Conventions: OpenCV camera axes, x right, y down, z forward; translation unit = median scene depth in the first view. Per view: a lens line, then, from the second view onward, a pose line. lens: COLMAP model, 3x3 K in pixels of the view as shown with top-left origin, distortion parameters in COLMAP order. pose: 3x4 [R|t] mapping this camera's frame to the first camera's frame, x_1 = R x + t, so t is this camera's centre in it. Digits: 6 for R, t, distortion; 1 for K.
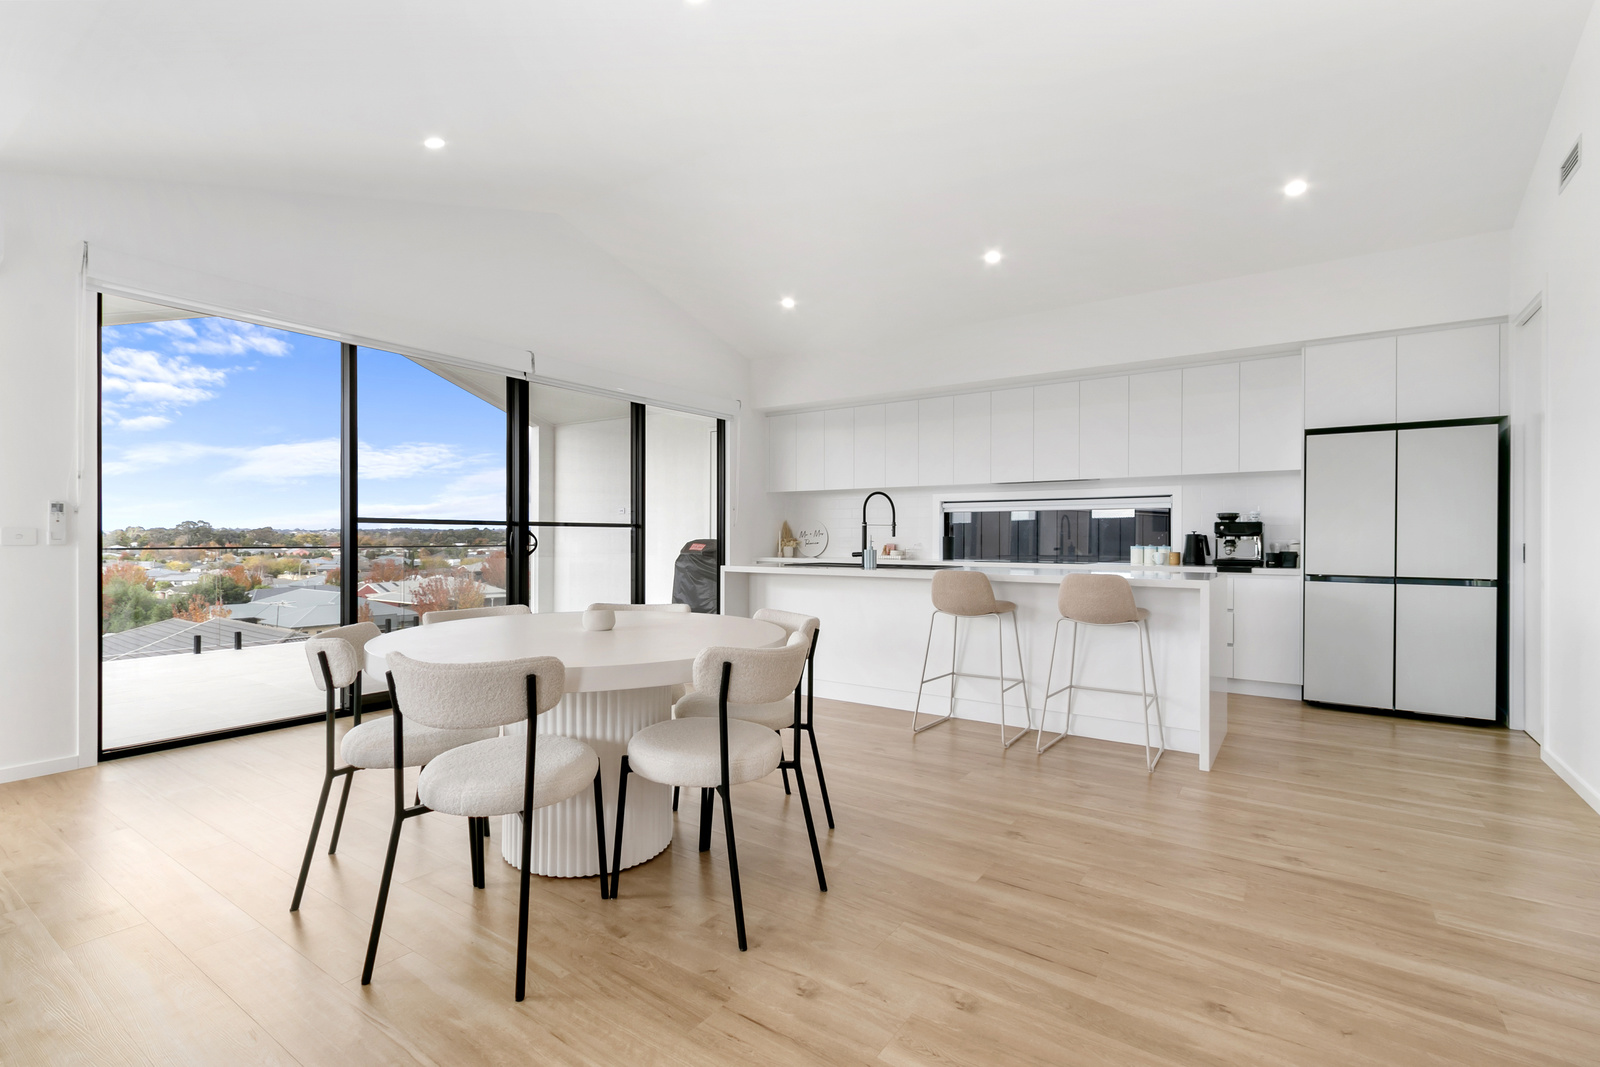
lens RADIAL K [[728.1, 0, 785.0], [0, 728.1, 538.1], [0, 0, 1]] dist [-0.001211, -0.000153]
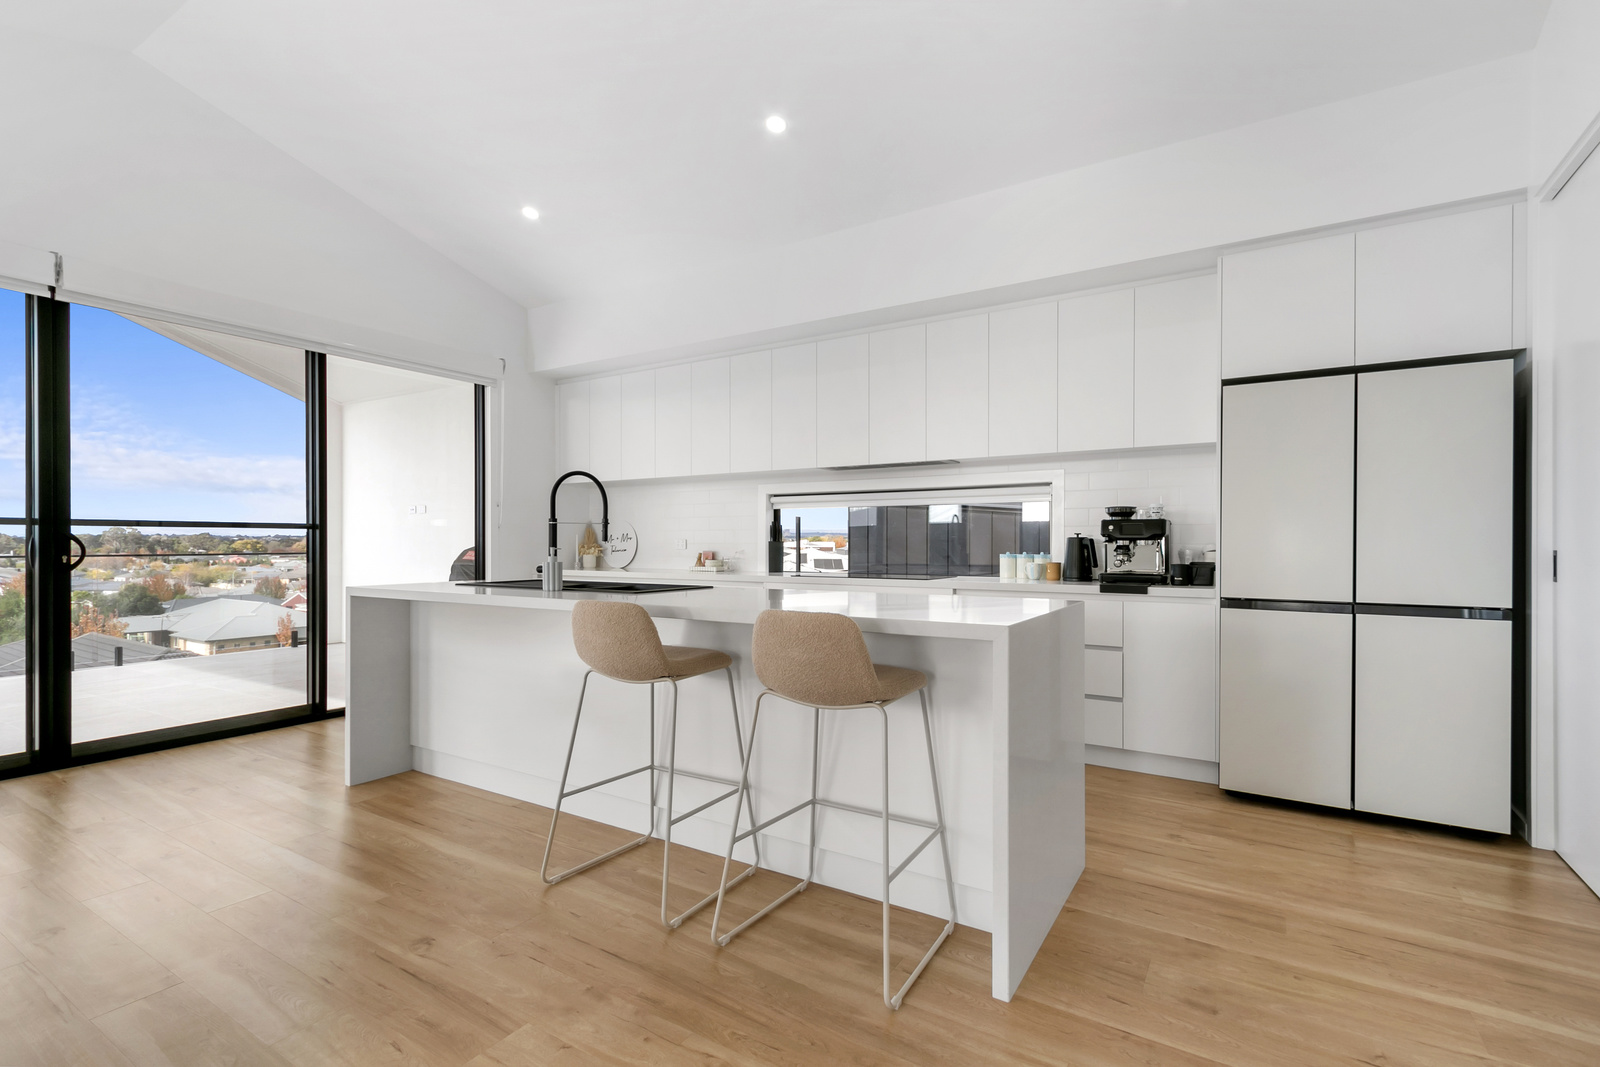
lens RADIAL K [[737.6, 0, 789.8], [0, 737.6, 543.6], [0, 0, 1]] dist [0.001731, 0.000251]
pose [[0.998523, -0.001543, 0.054301, 0.265684], [0.001555, 0.999999, -0.000166, 0.000433], [-0.054301, 0.000250, 0.998525, 0.326242]]
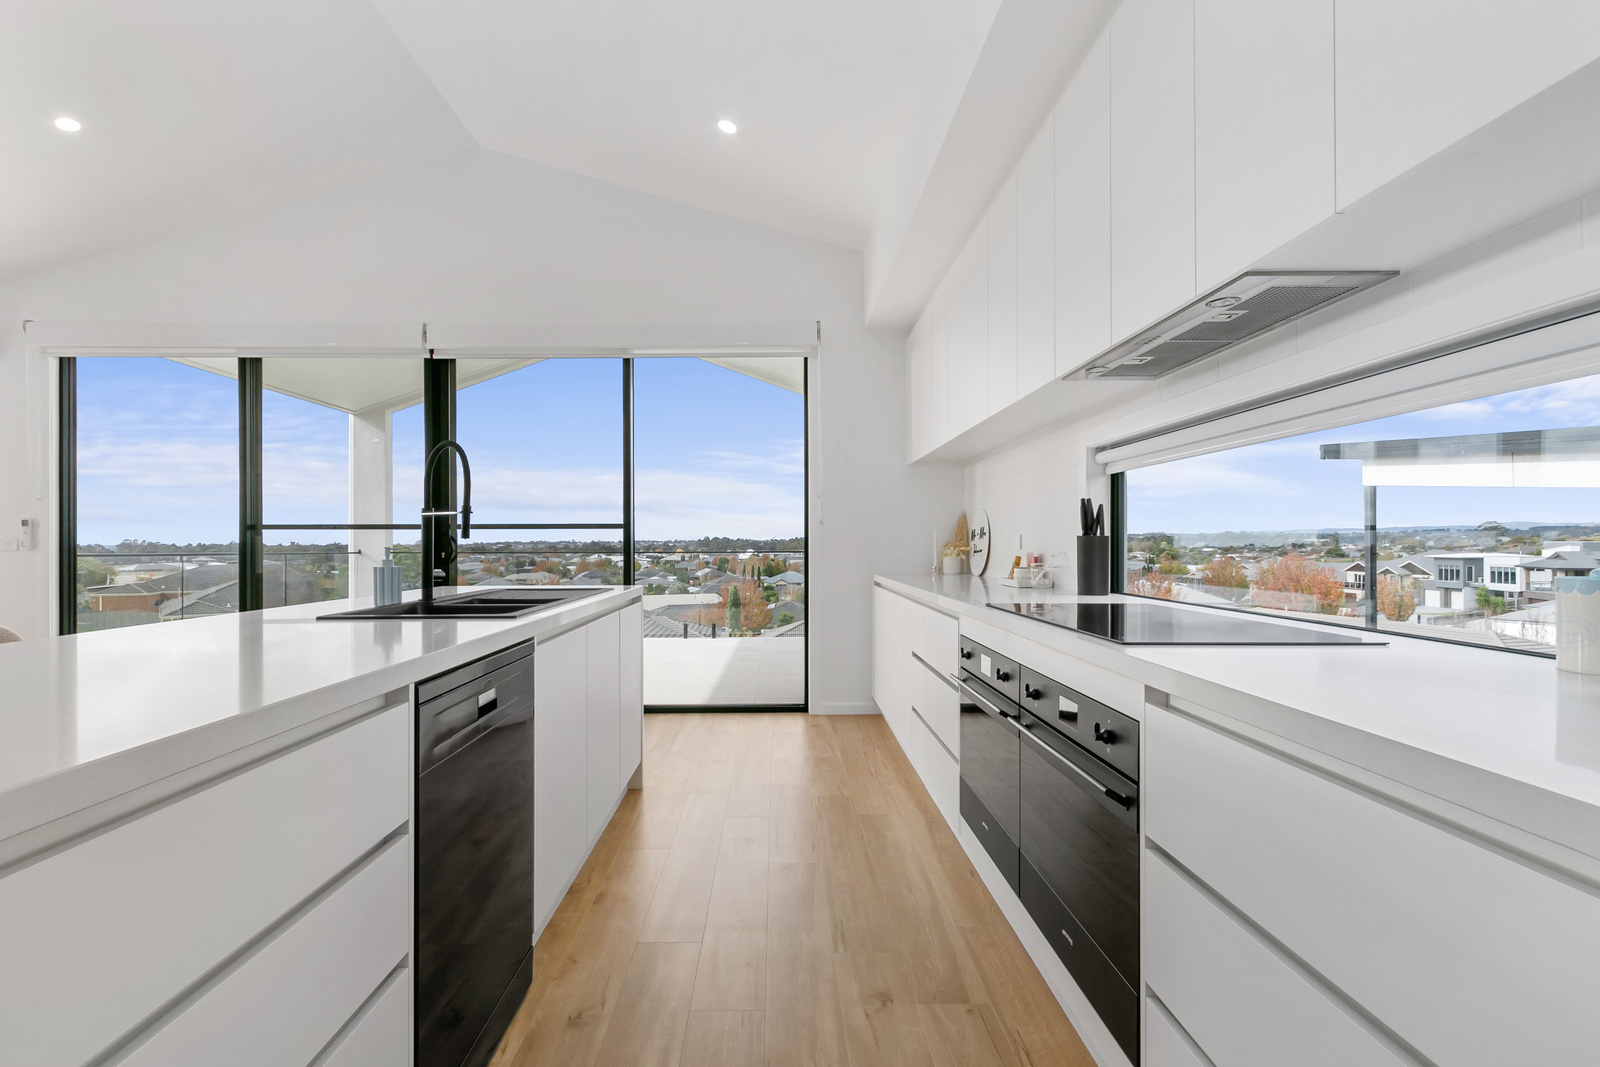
lens RADIAL K [[737.6, 0, 789.8], [0, 737.6, 543.6], [0, 0, 1]] dist [0.001731, 0.000251]
pose [[0.591561, -0.002546, -0.806256, 0.605112], [0.003276, 0.999994, -0.000754, 0.001871], [0.806253, -0.002195, 0.591566, 0.854679]]
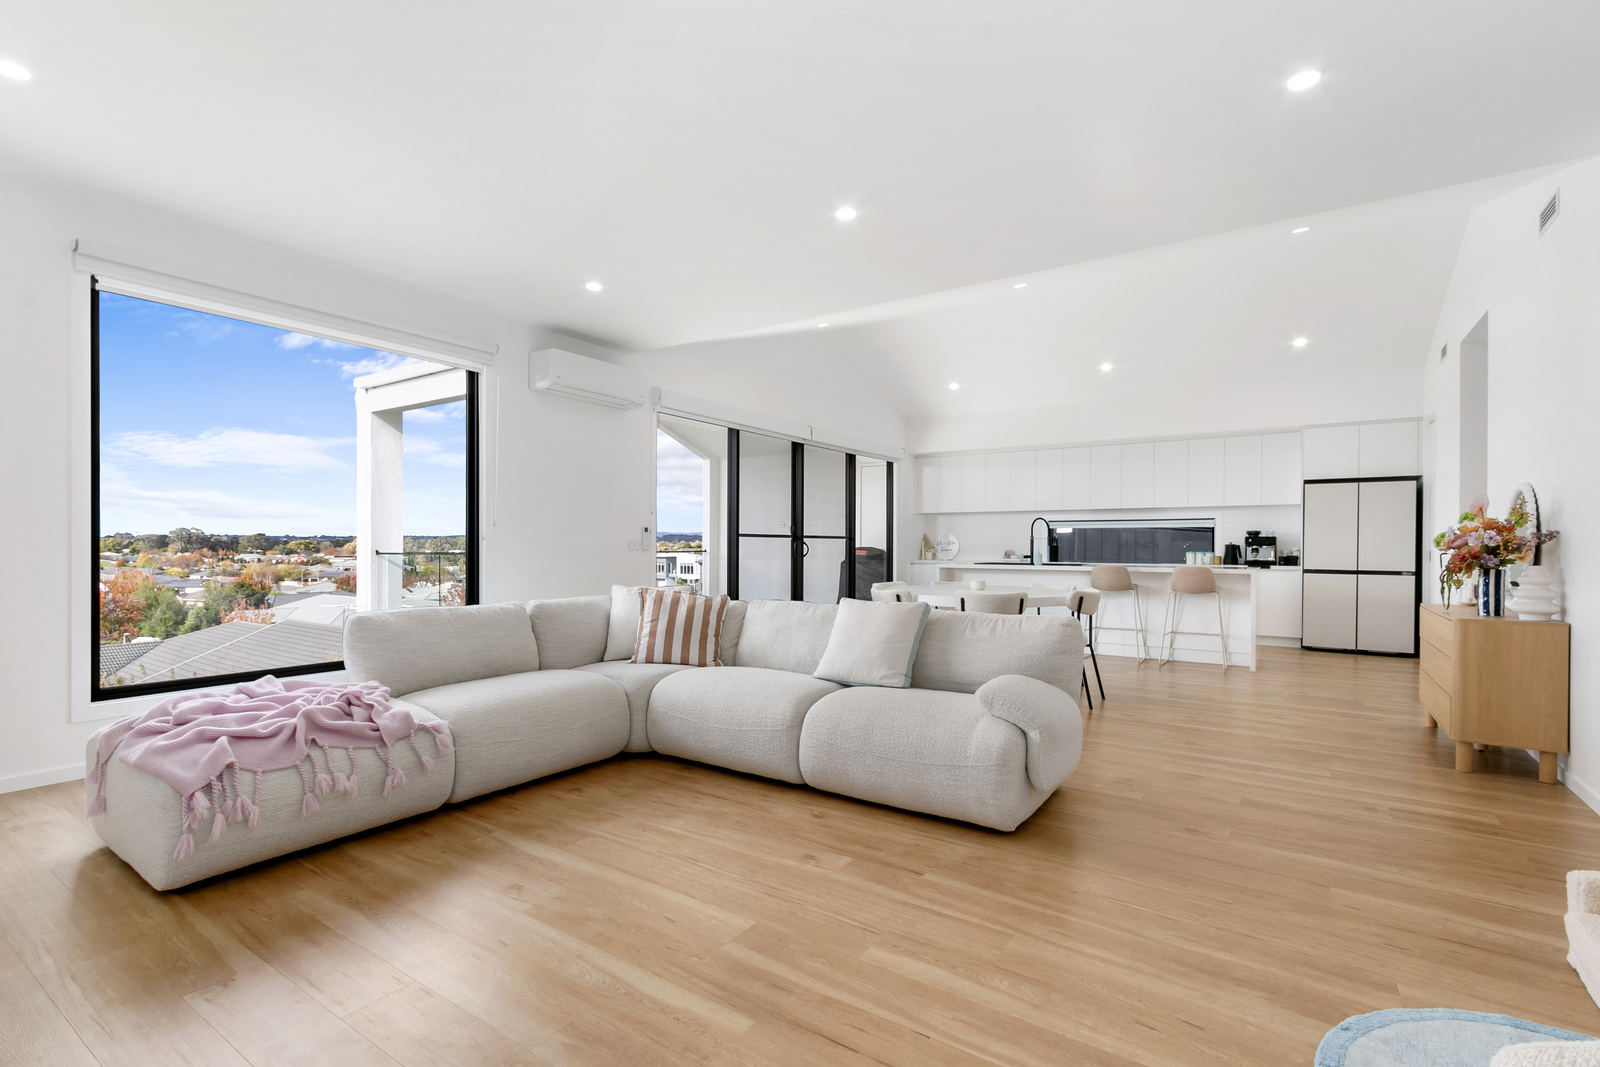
lens RADIAL K [[721.6, 0, 797.7], [0, 721.6, 547.1], [0, 0, 1]] dist [0.002786, 0.000213]
pose [[0.999750, 0.001677, 0.022281, -0.419381], [-0.001718, 0.999997, 0.001848, -0.000872], [-0.022278, -0.001886, 0.999750, -0.547615]]
